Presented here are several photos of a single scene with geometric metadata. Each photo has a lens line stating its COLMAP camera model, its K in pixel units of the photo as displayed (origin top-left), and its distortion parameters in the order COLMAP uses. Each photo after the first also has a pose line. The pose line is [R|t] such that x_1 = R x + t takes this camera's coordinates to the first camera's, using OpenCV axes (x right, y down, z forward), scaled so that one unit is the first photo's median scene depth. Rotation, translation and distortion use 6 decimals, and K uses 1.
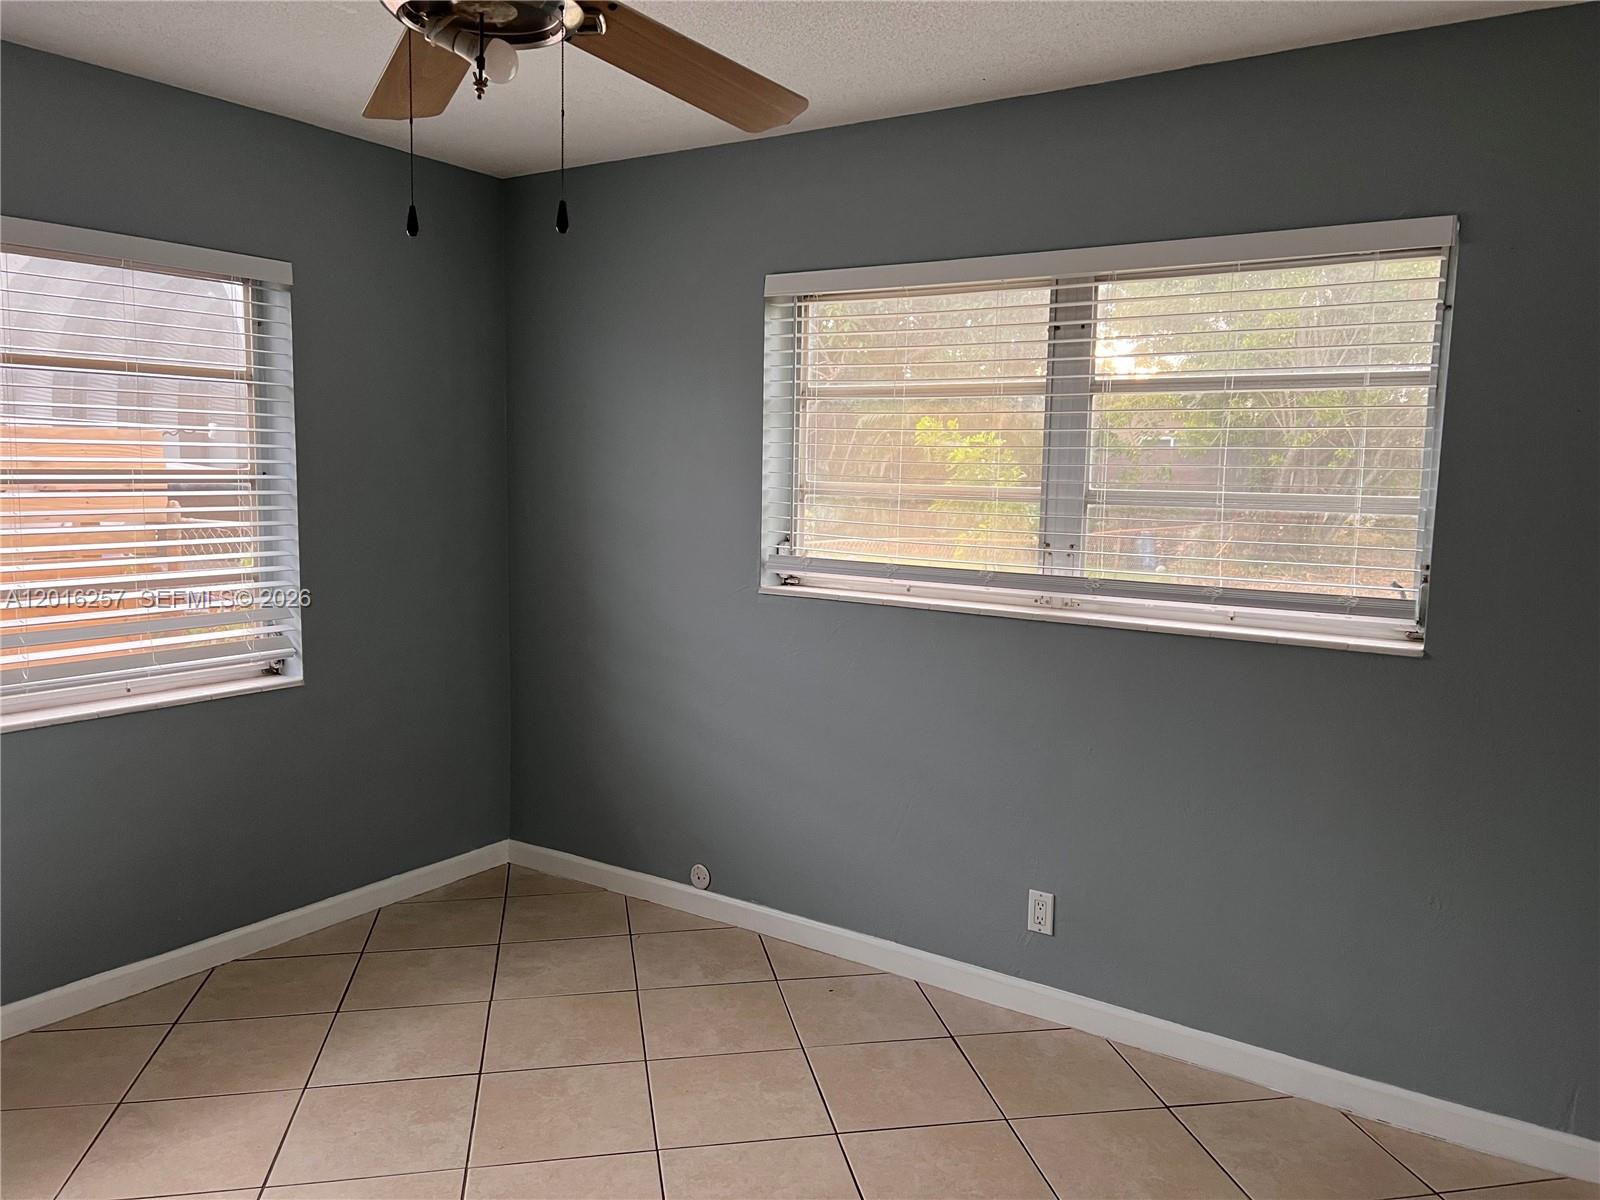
lens RADIAL K [[1190.1, 0, 802.1], [0, 1190.1, 605.1], [0, 0, 1]] dist [0.009260, -0.001696]
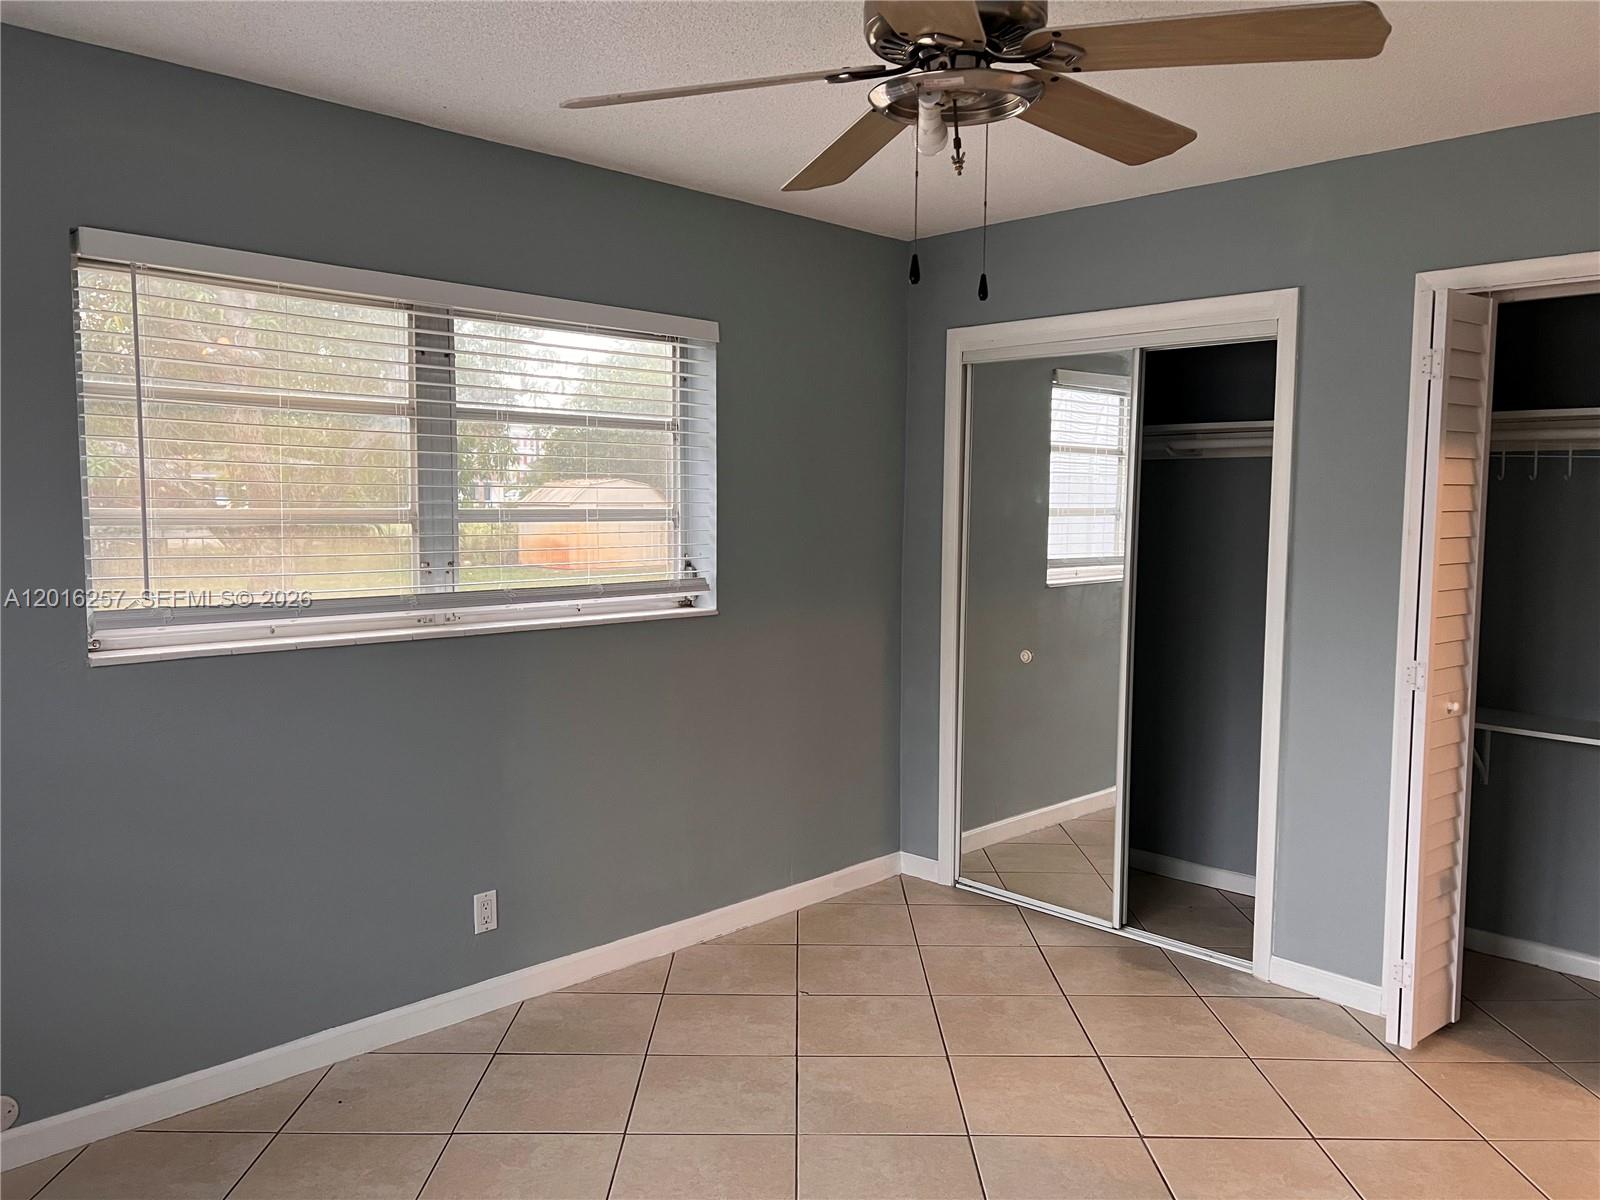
lens RADIAL K [[1185.4, 0, 800.0], [0, 1185.4, 600.0], [0, 0, 1]] dist [-0.002267, -0.000333]
pose [[0.185797, -0.101634, 0.977318, -0.742783], [0.110562, 0.990482, 0.081984, -0.069341], [-0.976348, 0.092822, 0.195265, 0.501372]]
